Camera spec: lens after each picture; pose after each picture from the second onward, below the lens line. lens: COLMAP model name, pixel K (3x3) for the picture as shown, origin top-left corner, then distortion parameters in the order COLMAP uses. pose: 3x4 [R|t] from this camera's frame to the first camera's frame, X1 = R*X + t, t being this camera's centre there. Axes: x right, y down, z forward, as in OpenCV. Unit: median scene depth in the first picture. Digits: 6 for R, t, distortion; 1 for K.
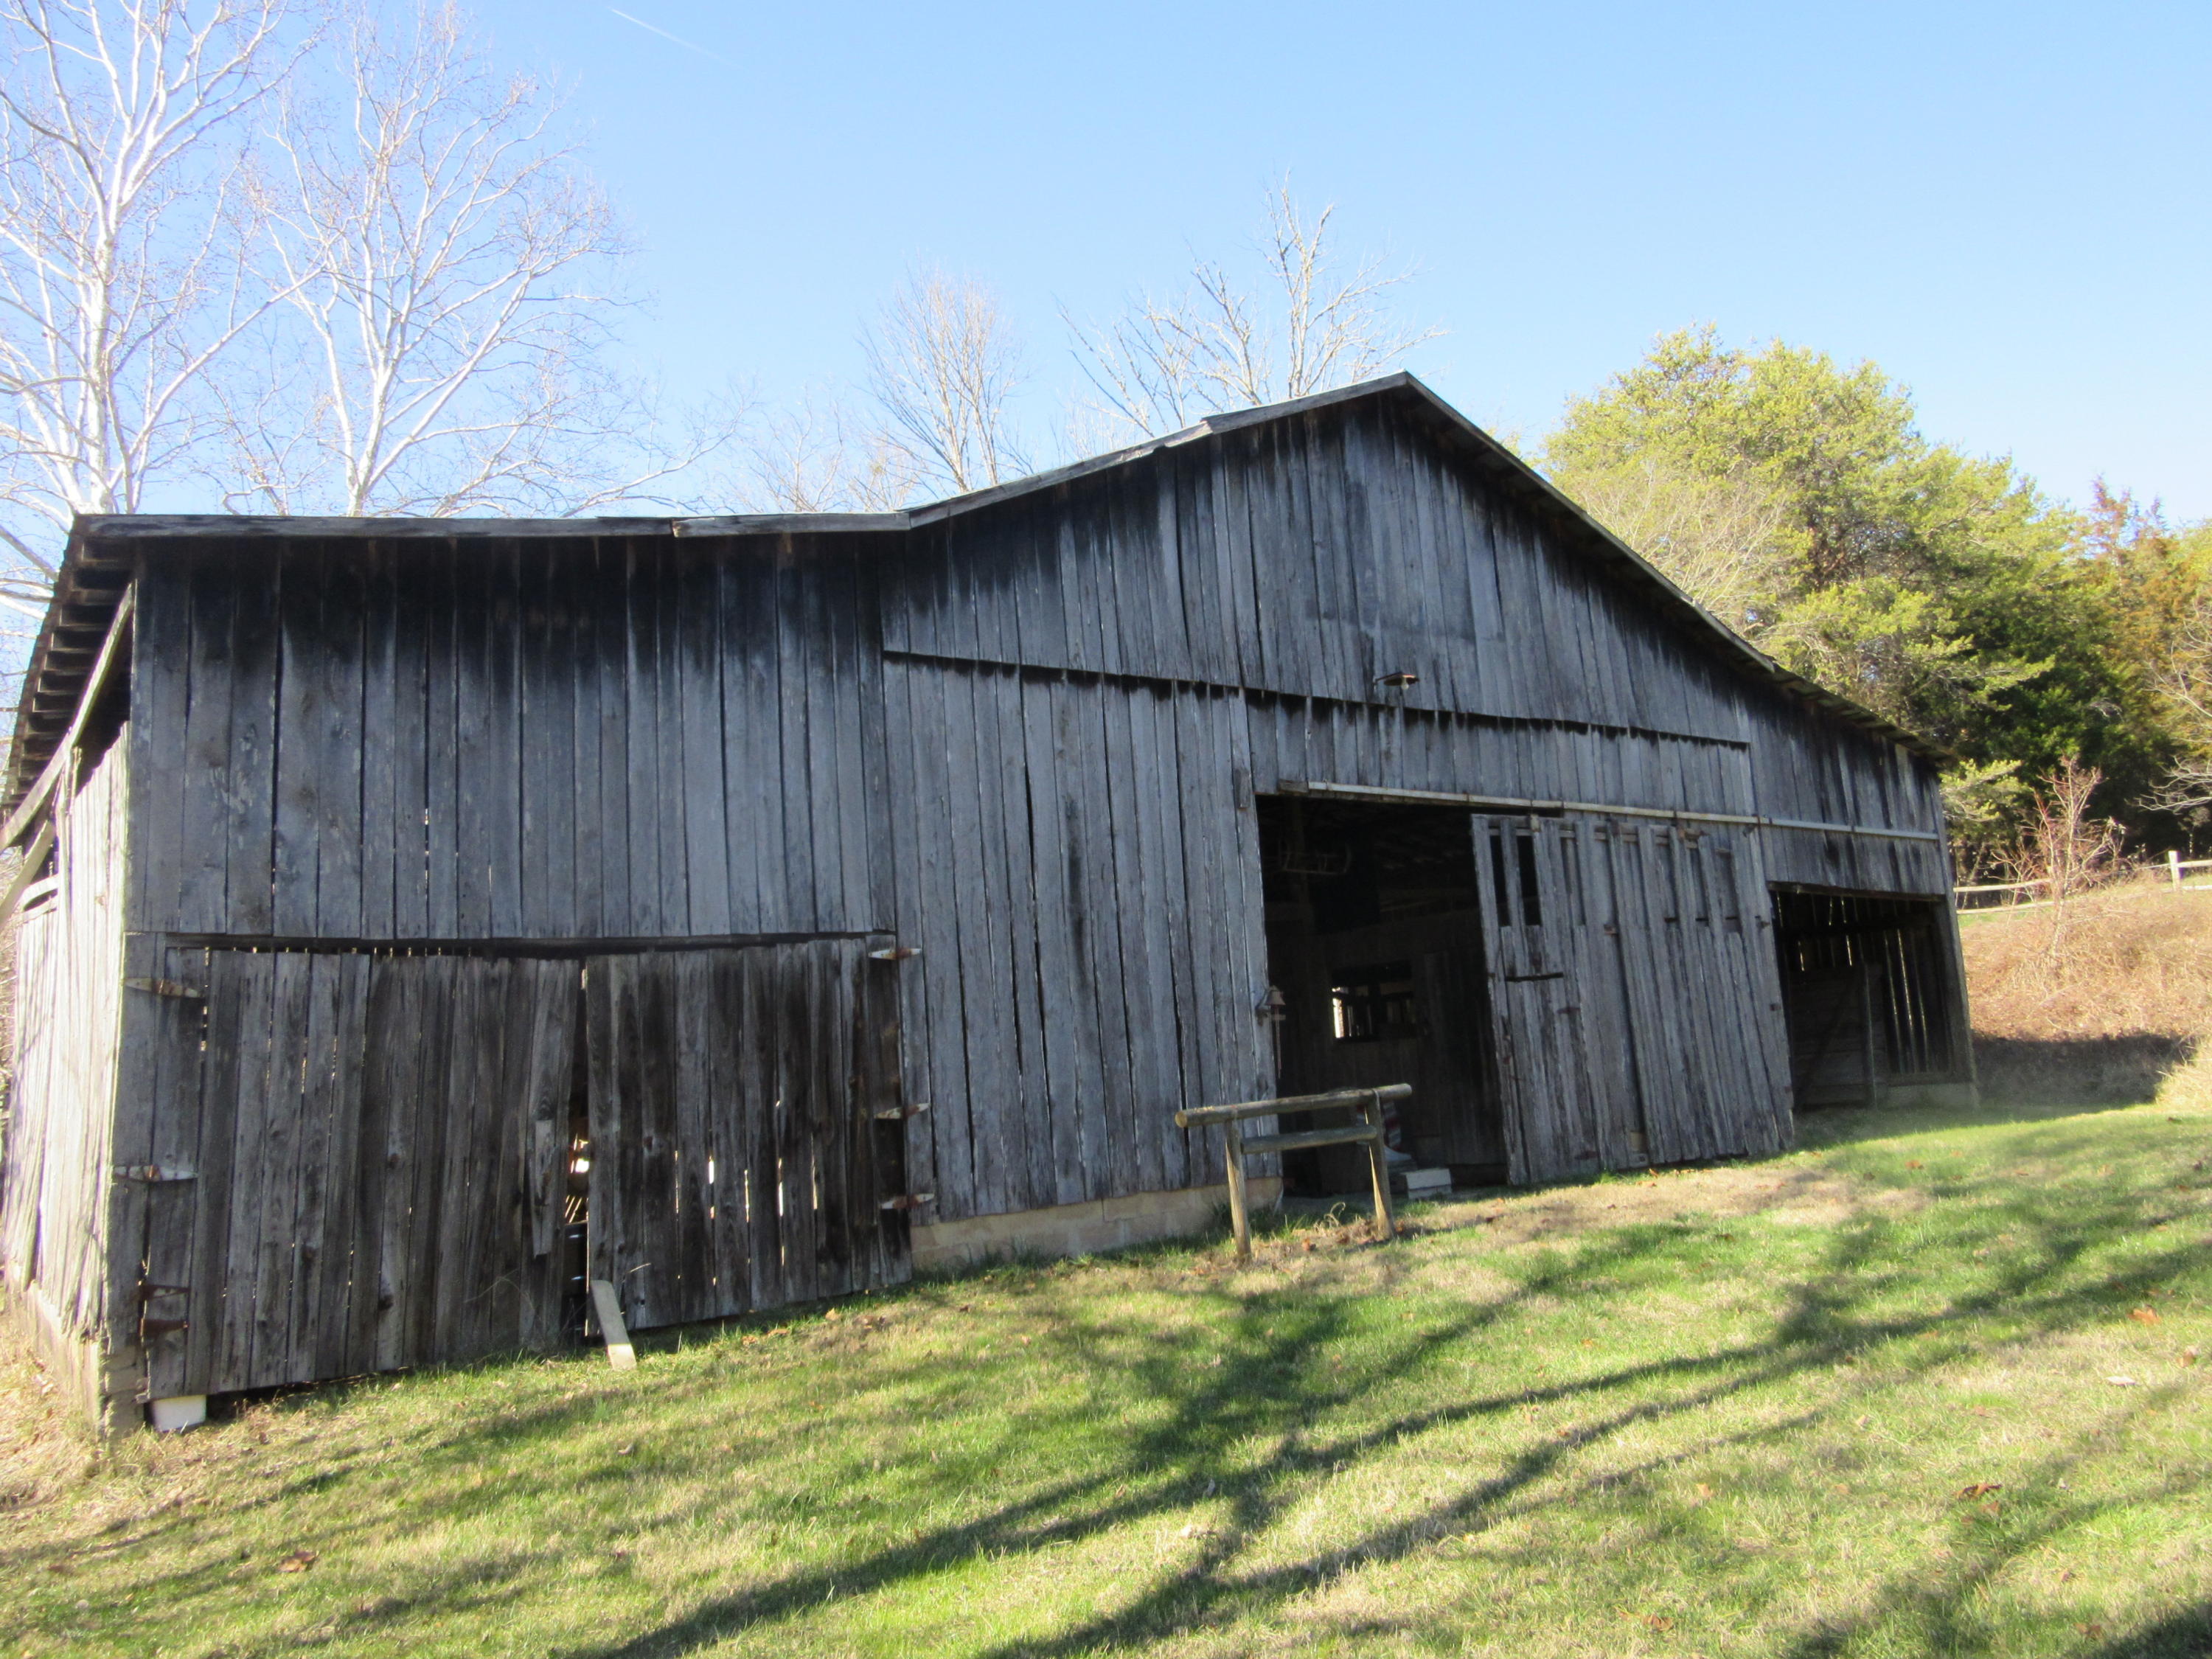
lens RADIAL K [[1643.4, 0, 1106.0], [0, 1643.4, 829.5], [0, 0, 1]] dist [-0.027310, 0.007393]
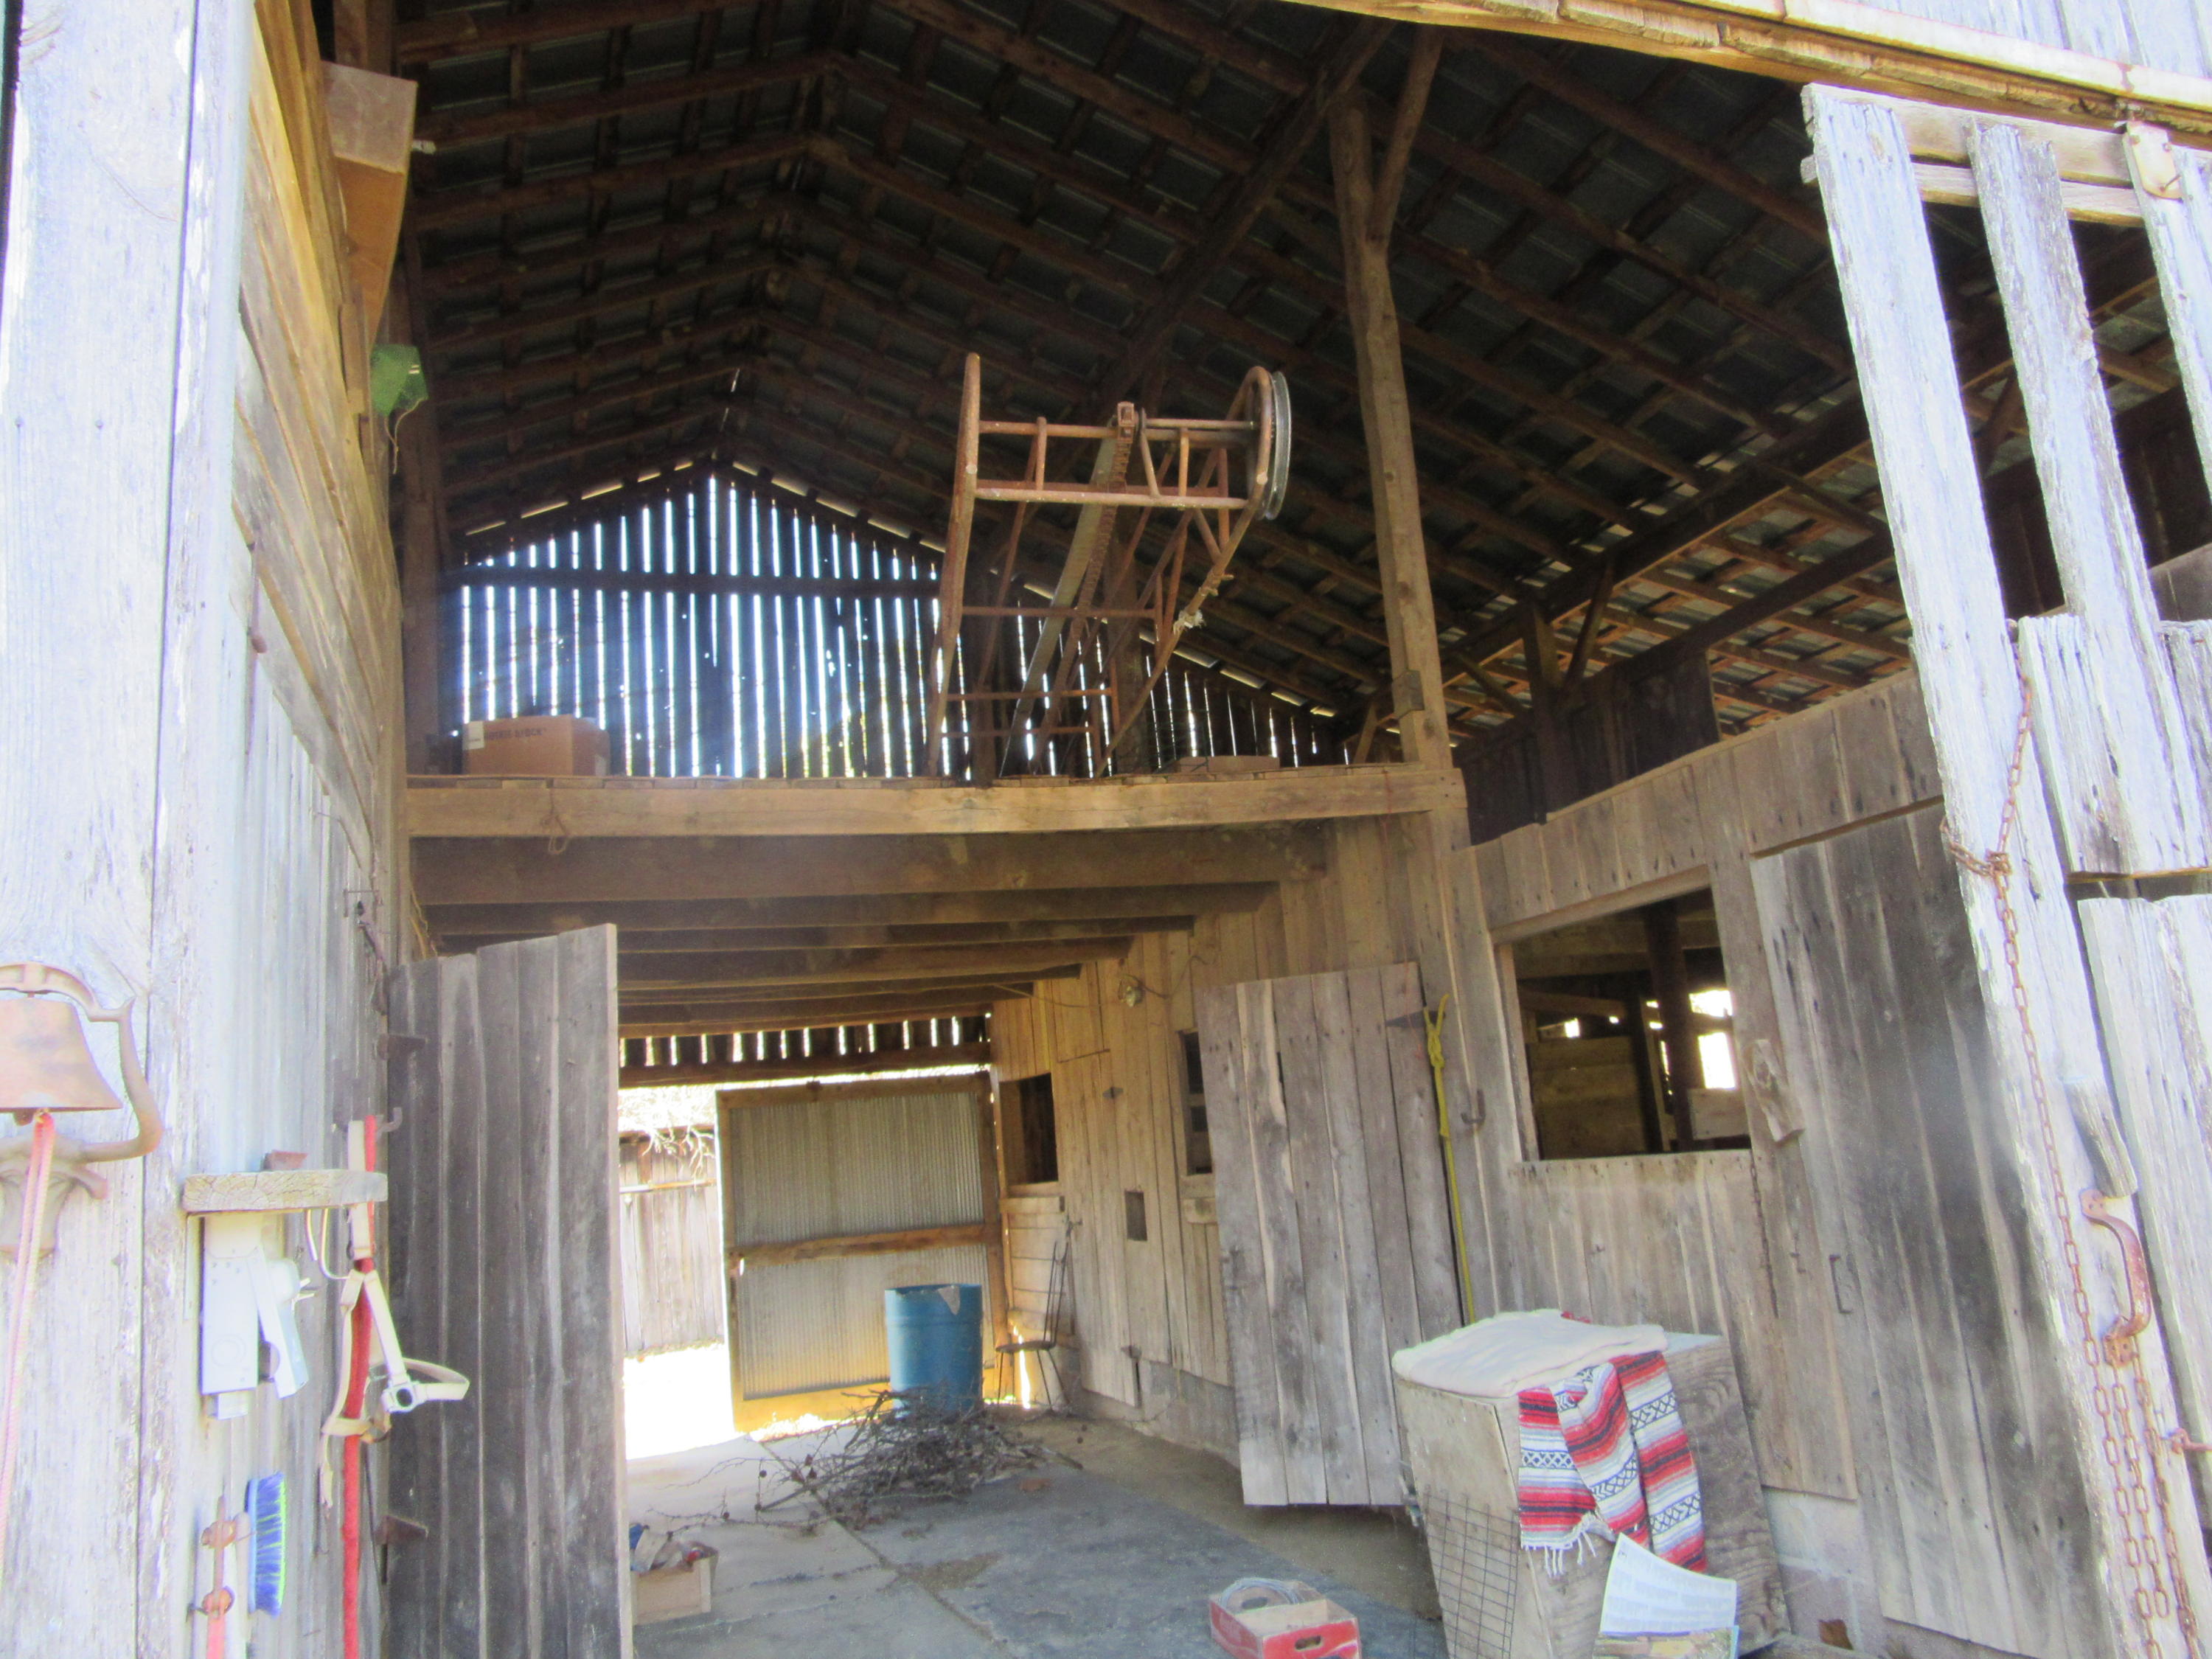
lens RADIAL K [[1643.4, 0, 1106.0], [0, 1643.4, 829.5], [0, 0, 1]] dist [-0.027310, 0.007393]
pose [[0.958176, -0.076253, -0.275832, 0.187342], [0.070205, 0.997027, -0.031752, 0.081328], [0.277434, 0.011059, 0.960681, 0.780406]]
